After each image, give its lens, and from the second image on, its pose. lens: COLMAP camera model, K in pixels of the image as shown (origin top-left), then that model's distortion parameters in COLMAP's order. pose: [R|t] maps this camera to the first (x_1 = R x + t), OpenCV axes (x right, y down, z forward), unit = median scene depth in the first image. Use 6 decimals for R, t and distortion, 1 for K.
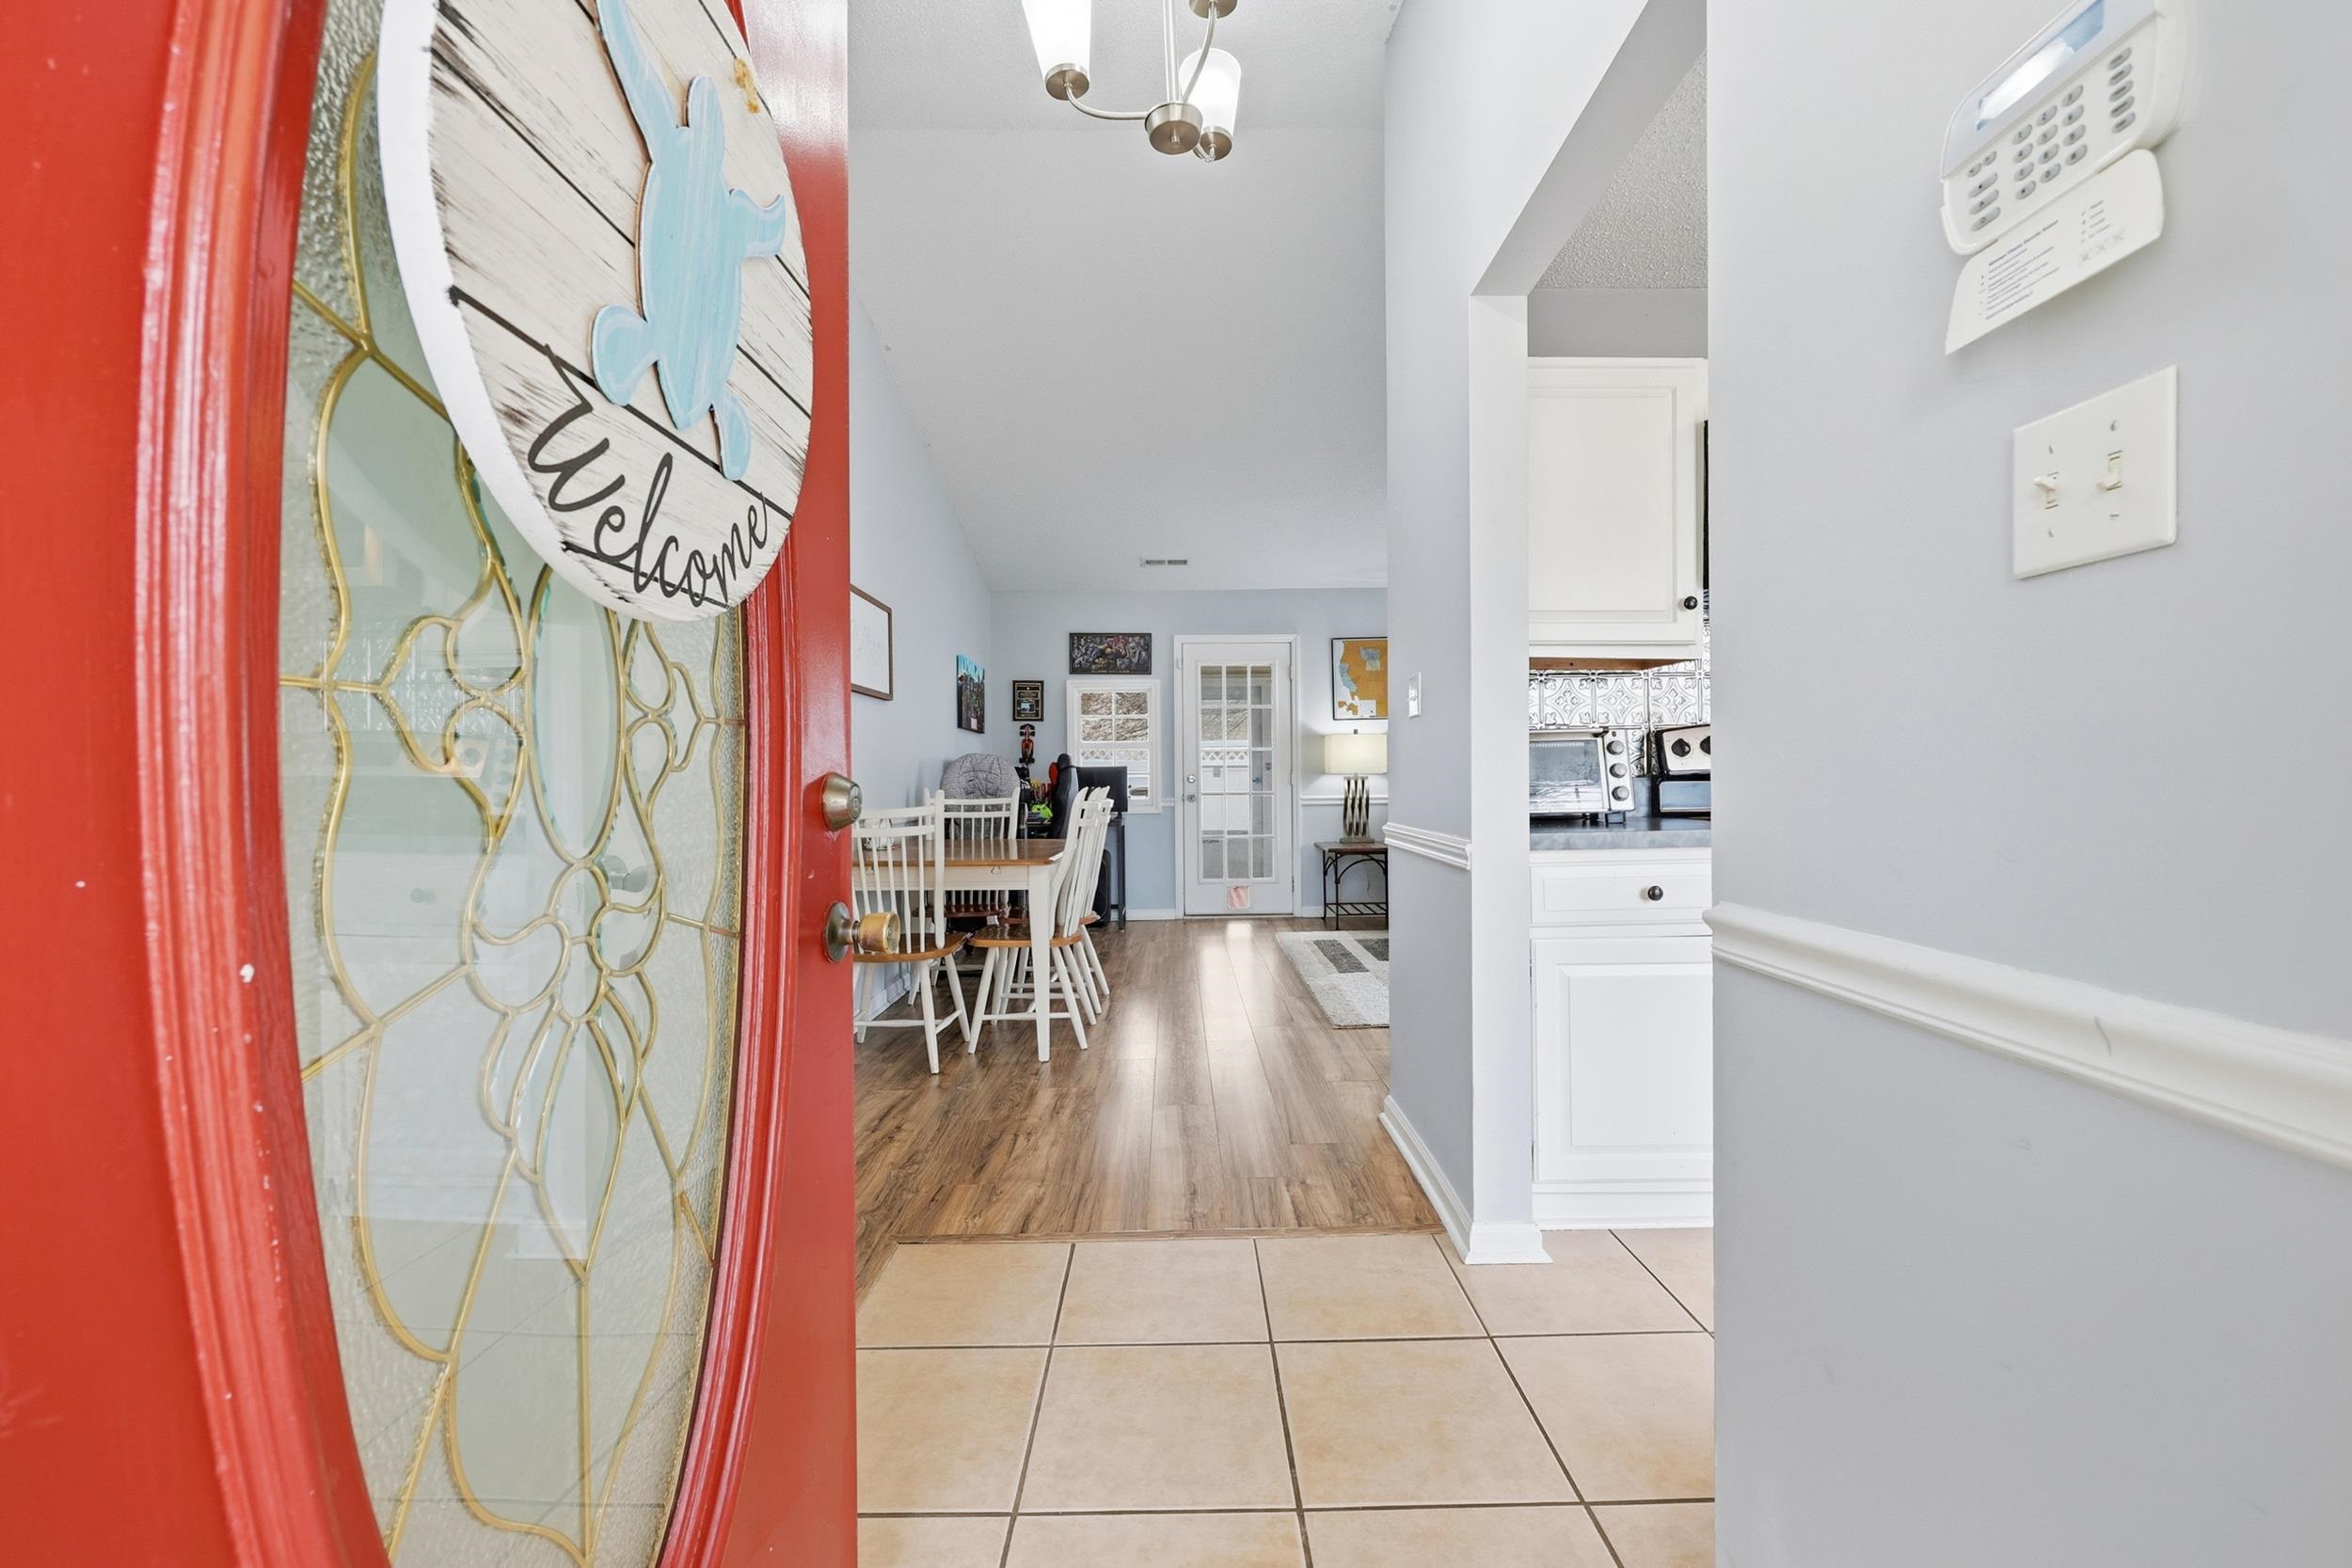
lens RADIAL K [[957.6, 0, 1182.7], [0, 957.6, 783.1], [0, 0, 1]] dist [0.000782, -0.000311]
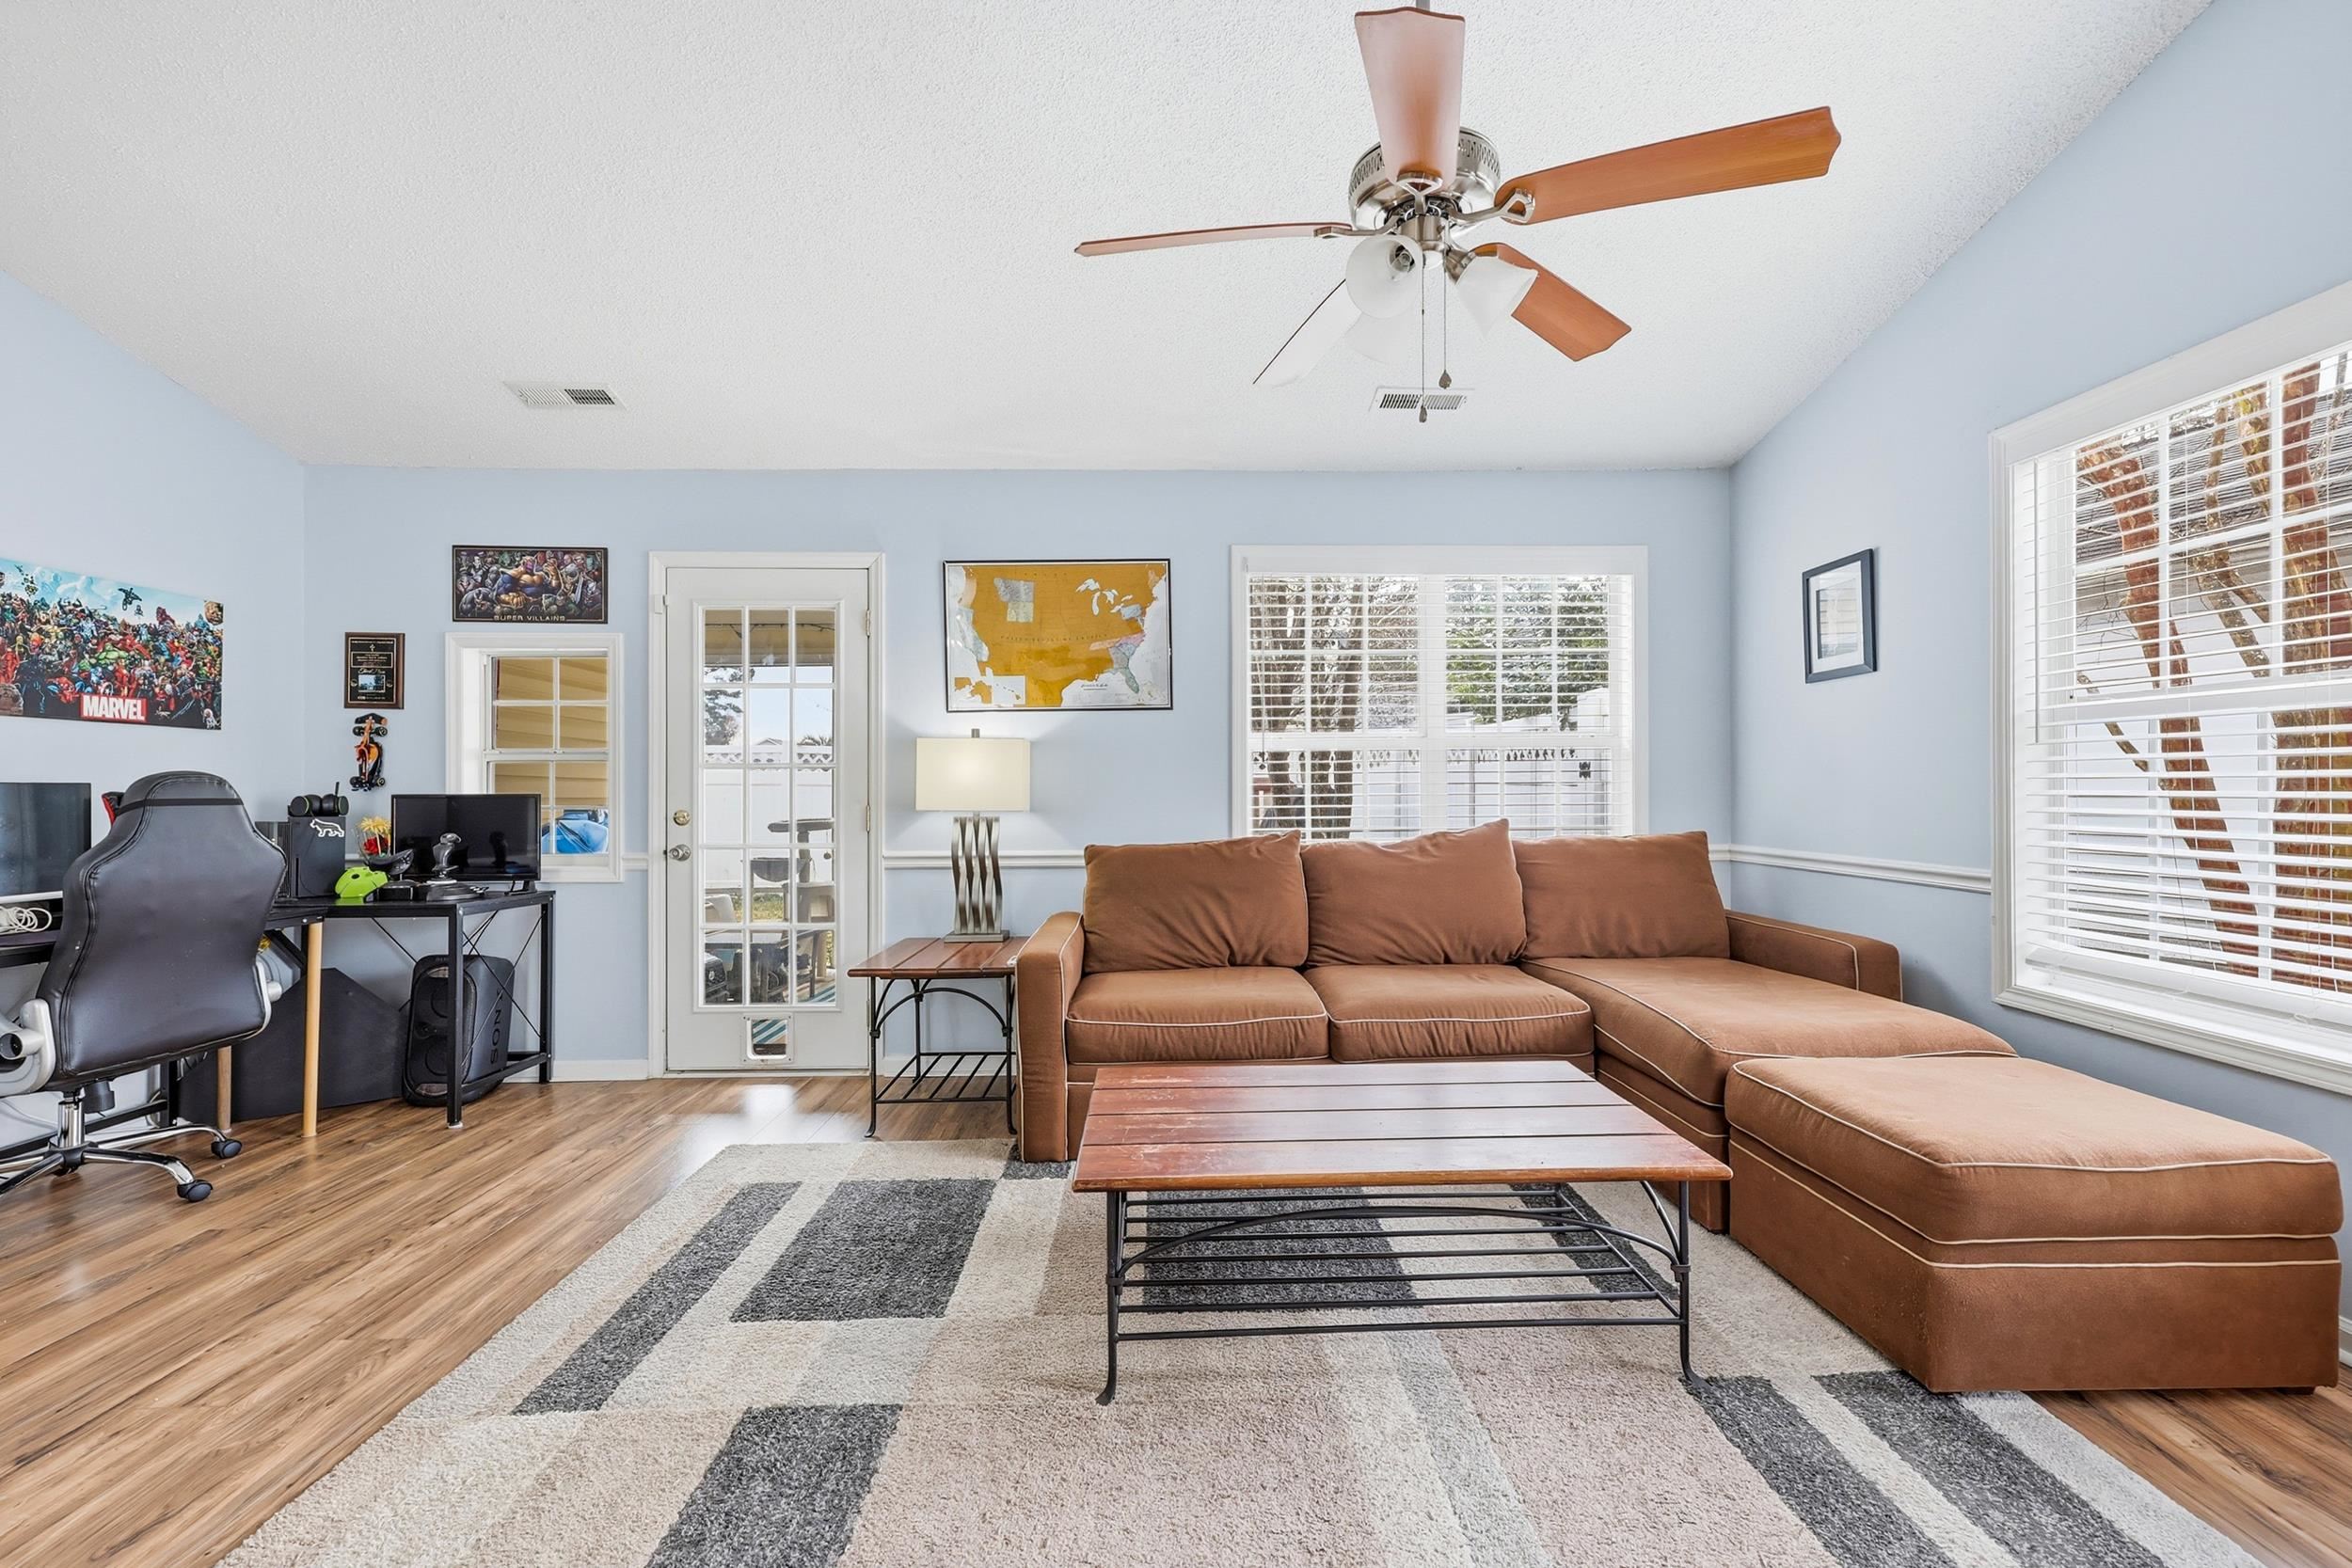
lens RADIAL K [[957.6, 0, 1182.7], [0, 957.6, 783.1], [0, 0, 1]] dist [0.000782, -0.000311]
pose [[0.999644, 0.007419, 0.025623, 0.277771], [-0.007245, 0.999950, -0.006904, -0.022817], [-0.025673, 0.006716, 0.999648, 0.454223]]
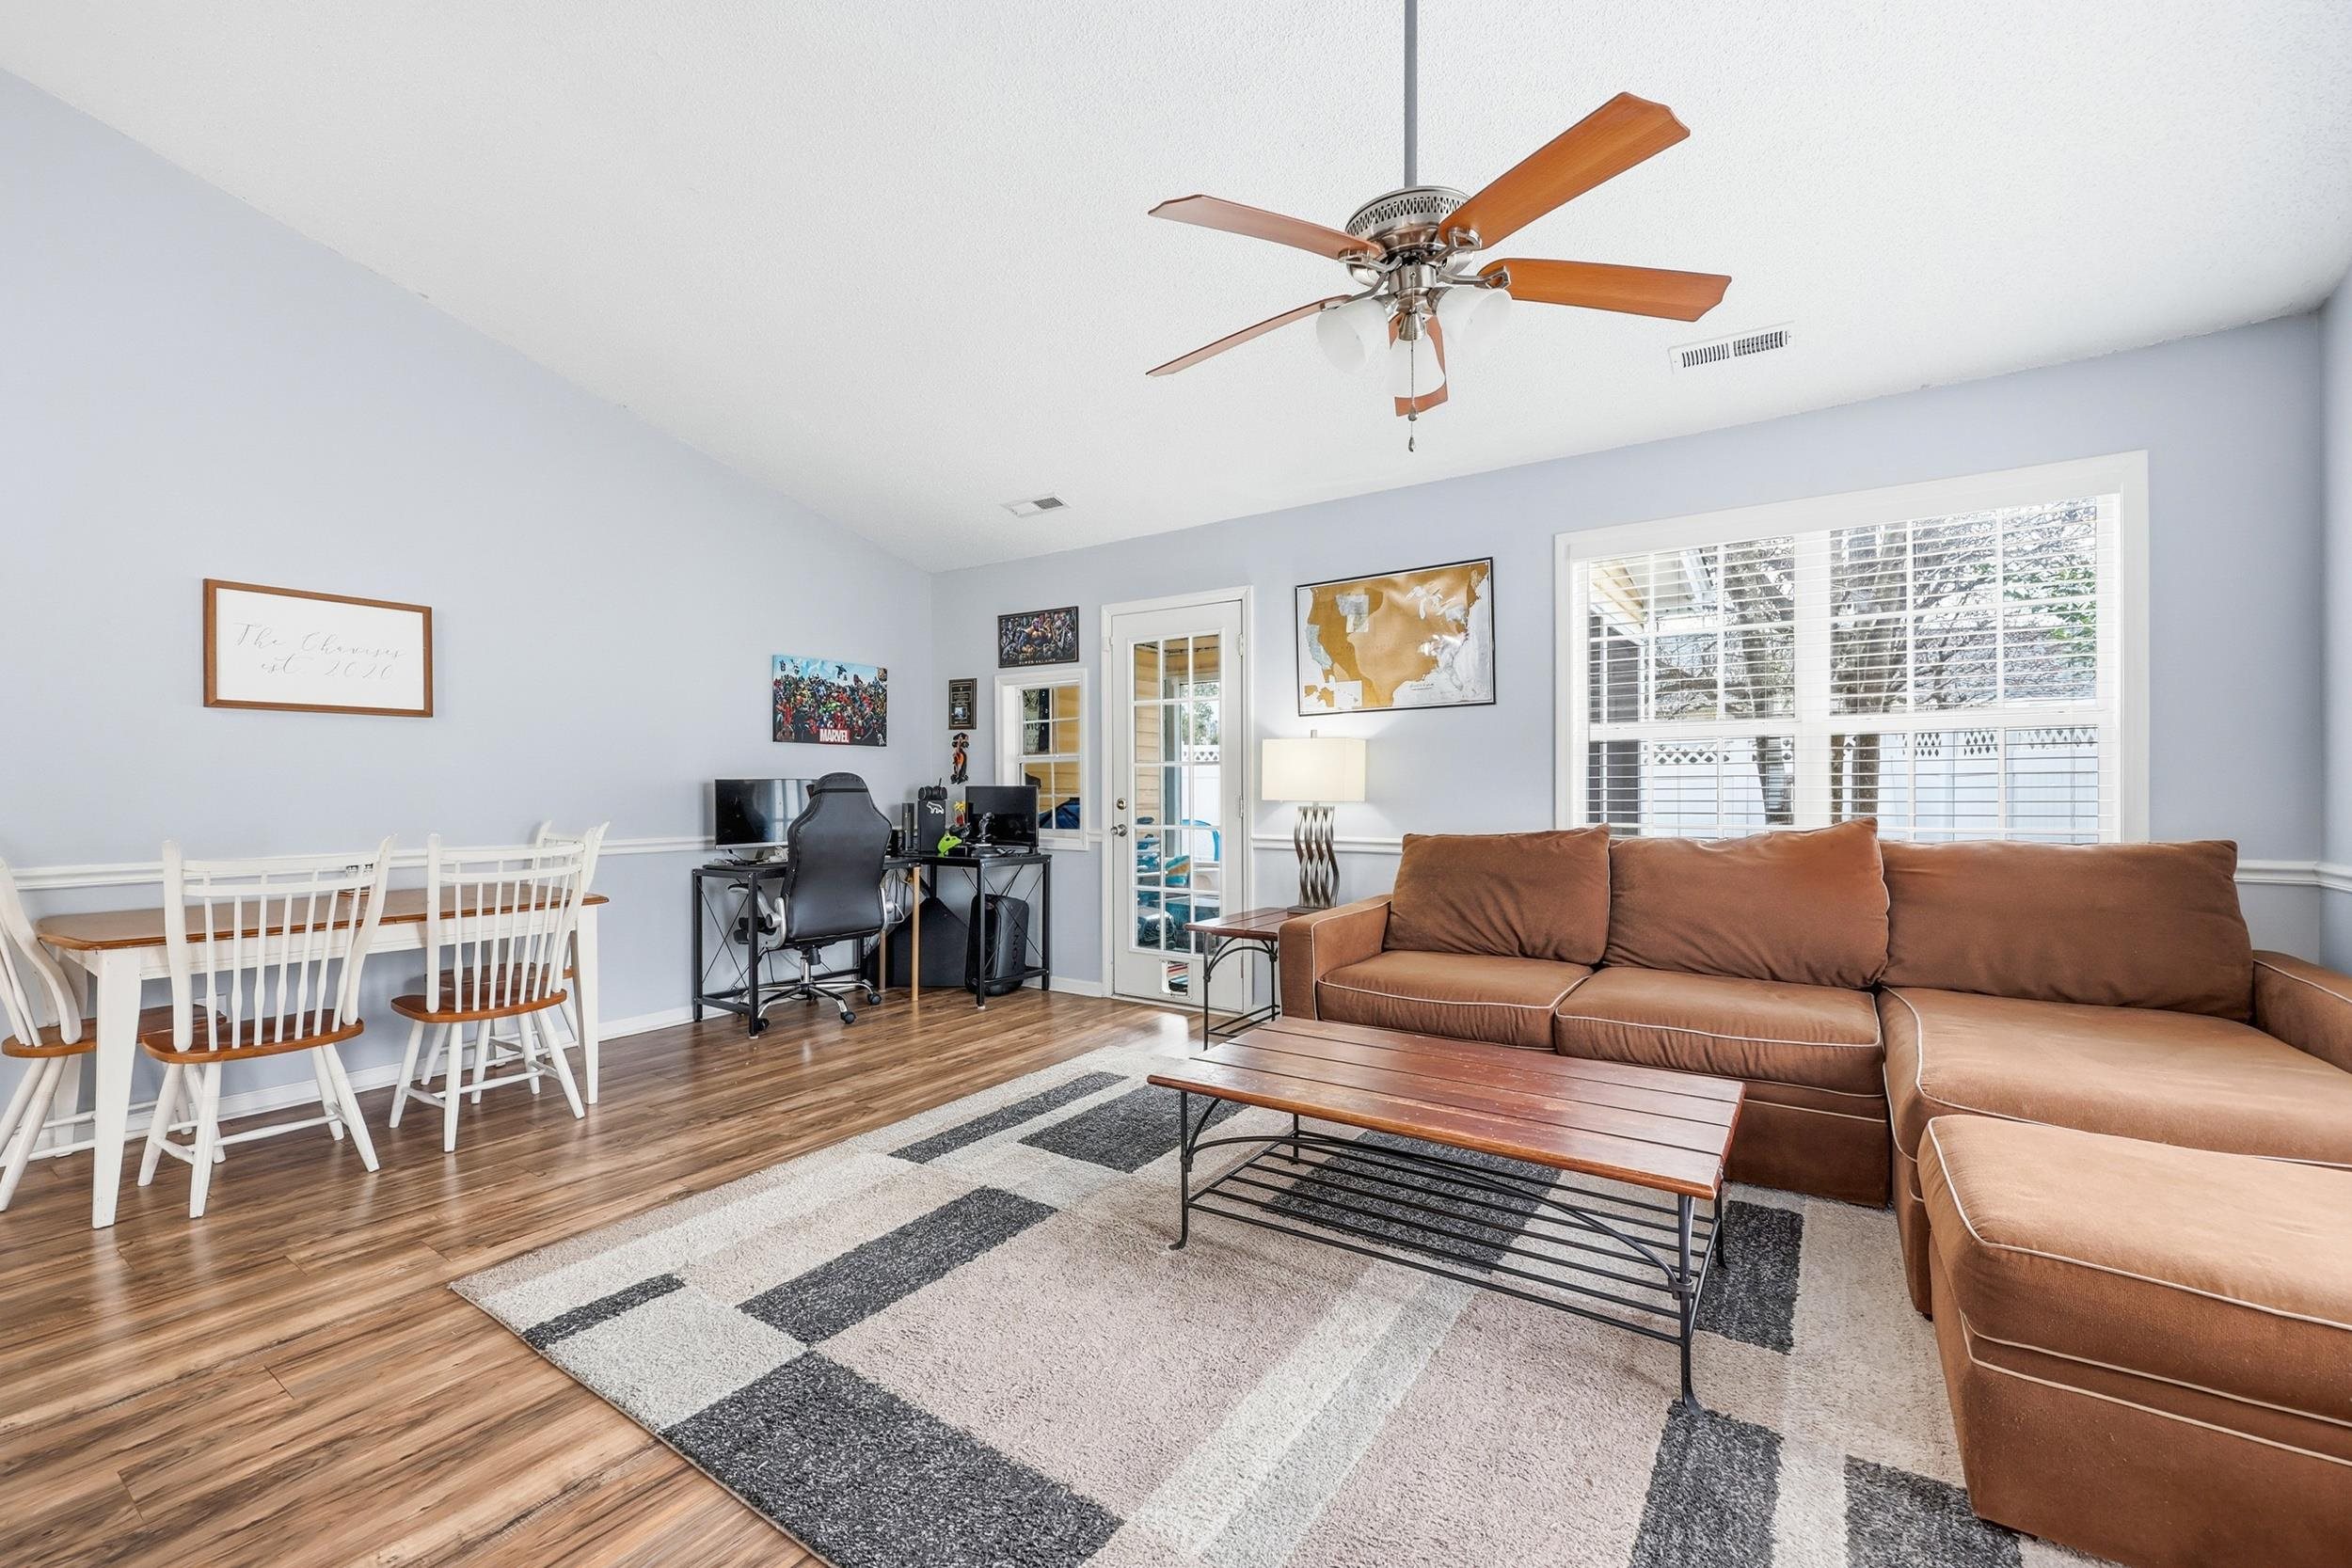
lens RADIAL K [[957.6, 0, 1182.7], [0, 957.6, 783.1], [0, 0, 1]] dist [0.000782, -0.000311]
pose [[0.827200, 0.006708, -0.561868, 0.448759], [-0.004605, 0.999976, 0.005159, -0.024452], [0.561889, -0.001680, 0.827211, 0.435623]]
